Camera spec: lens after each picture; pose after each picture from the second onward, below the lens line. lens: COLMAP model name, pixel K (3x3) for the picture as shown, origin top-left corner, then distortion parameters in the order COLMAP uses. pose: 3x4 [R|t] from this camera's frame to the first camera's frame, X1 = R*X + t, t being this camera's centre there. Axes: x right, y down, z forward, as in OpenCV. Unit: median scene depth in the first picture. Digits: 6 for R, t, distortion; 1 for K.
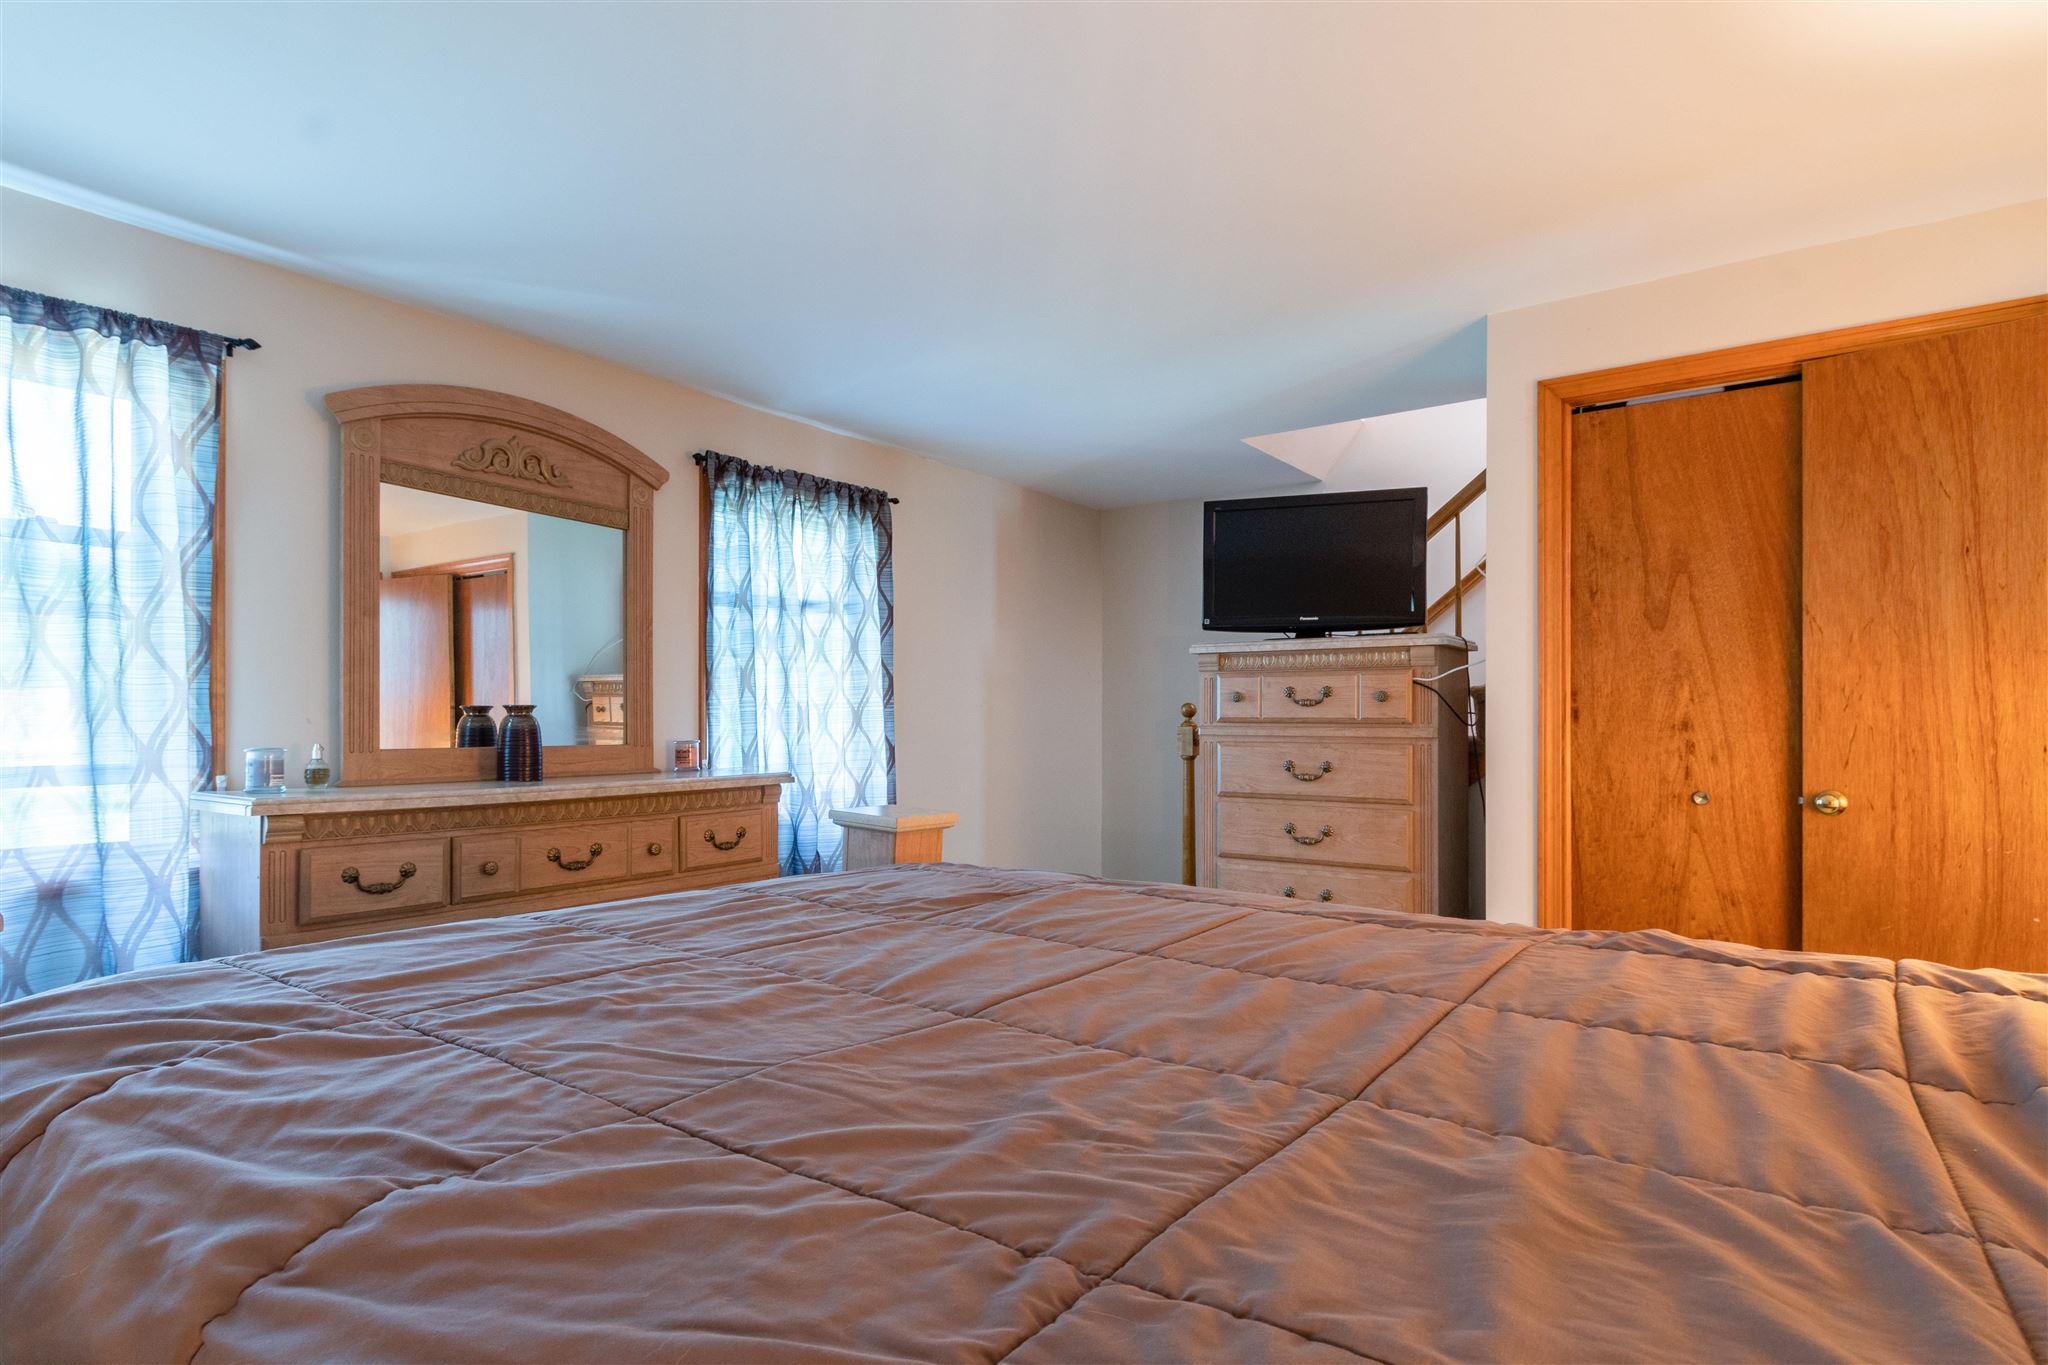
lens RADIAL K [[1064.6, 0, 1016.3], [0, 1064.6, 683.8], [0, 0, 1]] dist [-0.000110, -0.000946]
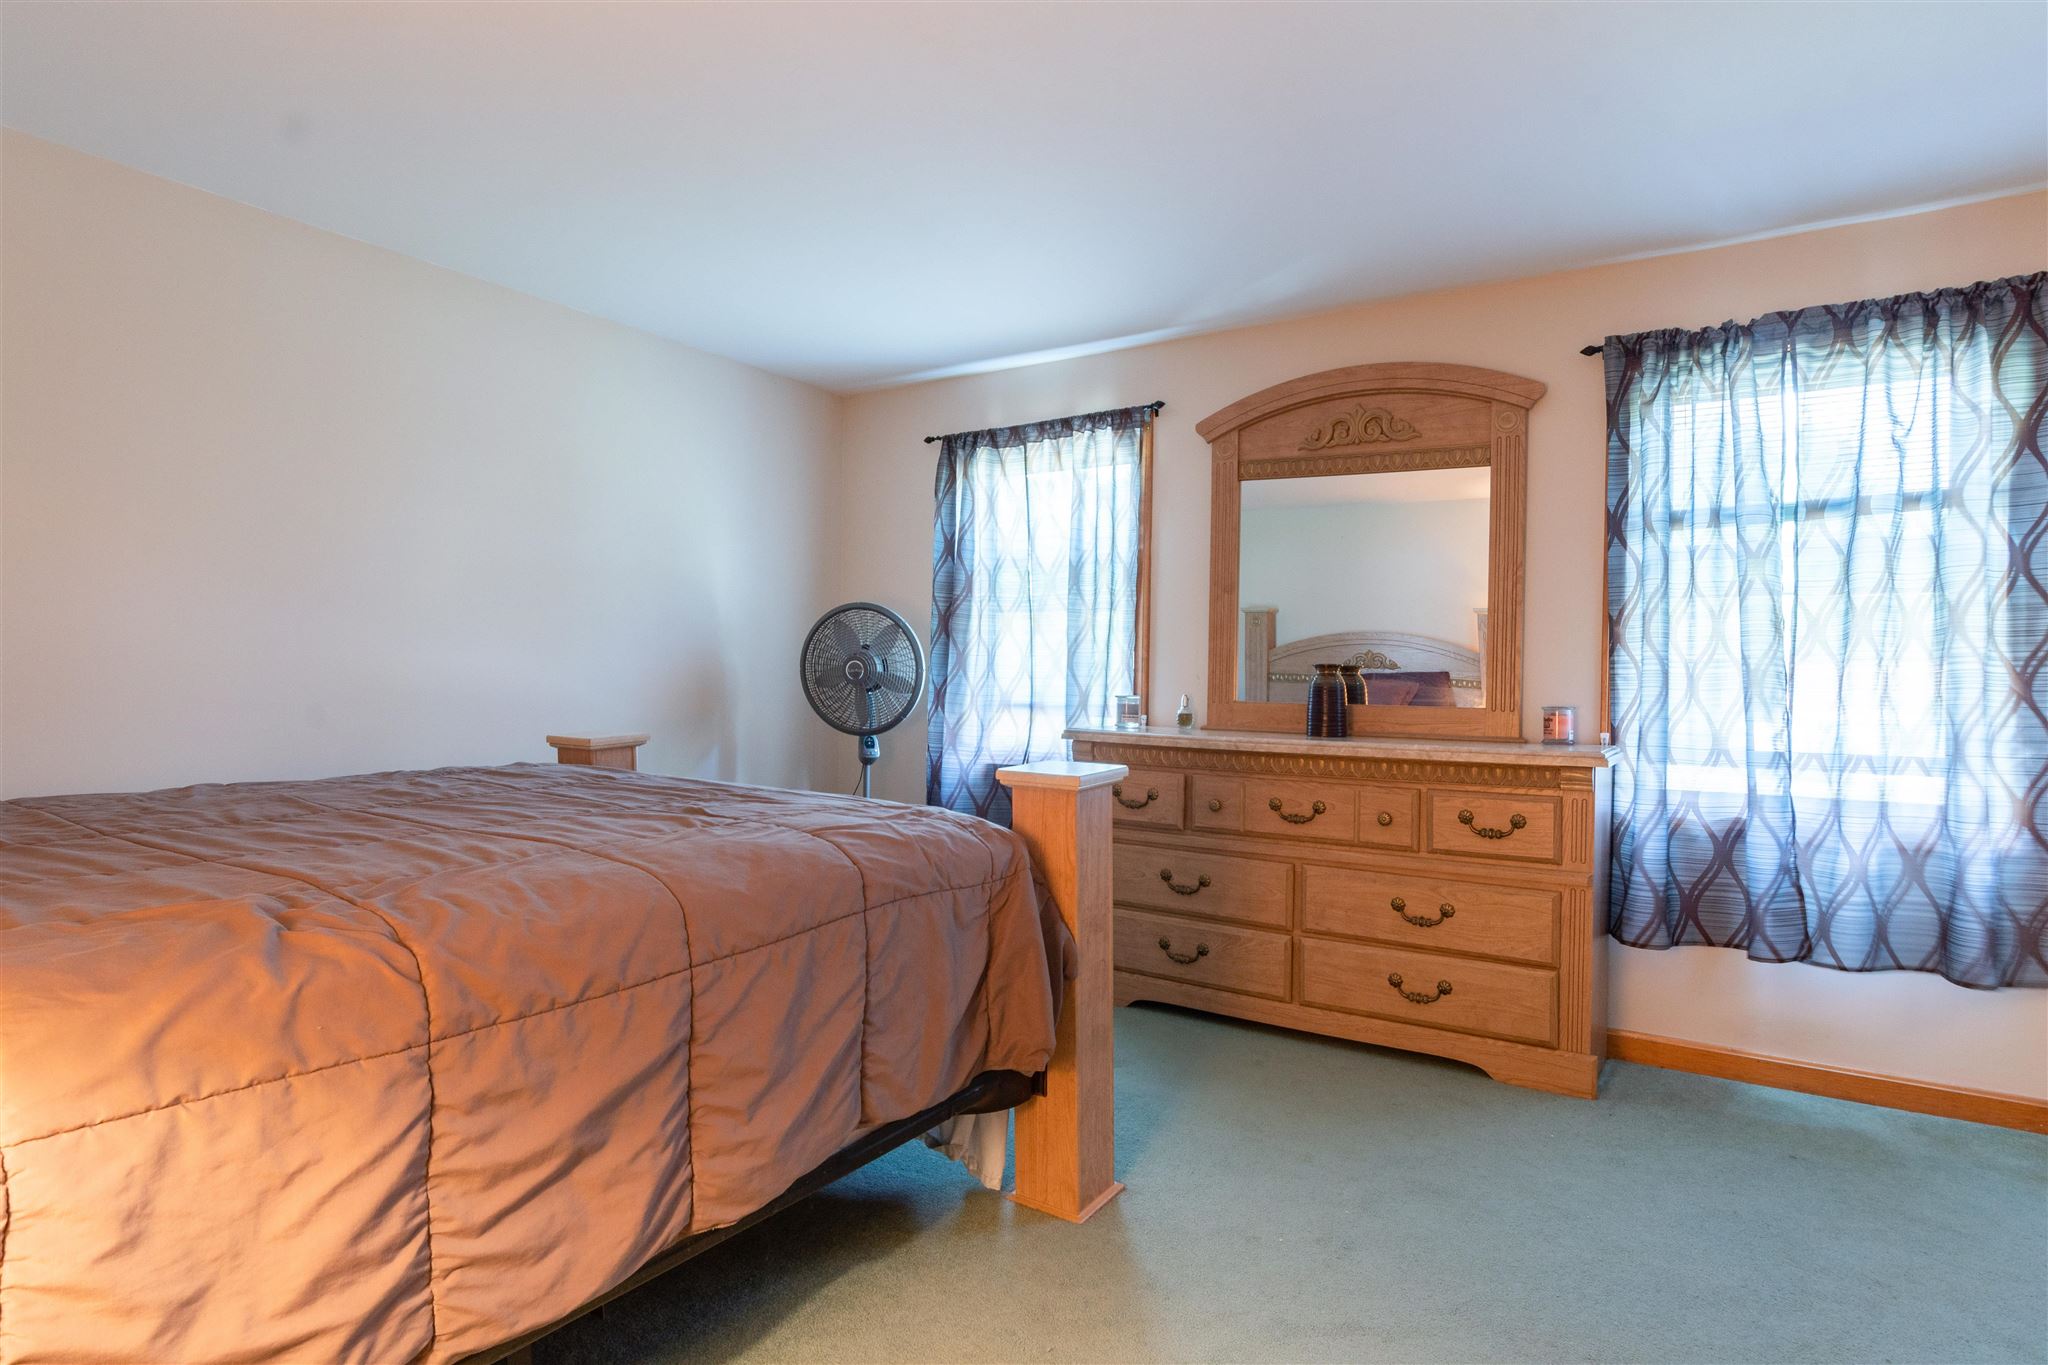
lens RADIAL K [[1060.4, 0, 1020.8], [0, 1060.4, 668.1], [0, 0, 1]] dist [0.000270, -0.000591]
pose [[0.072069, 0.001733, -0.997398, 0.535345], [0.026021, 0.999655, 0.003617, 0.011765], [0.997060, -0.026214, 0.071999, 0.593882]]
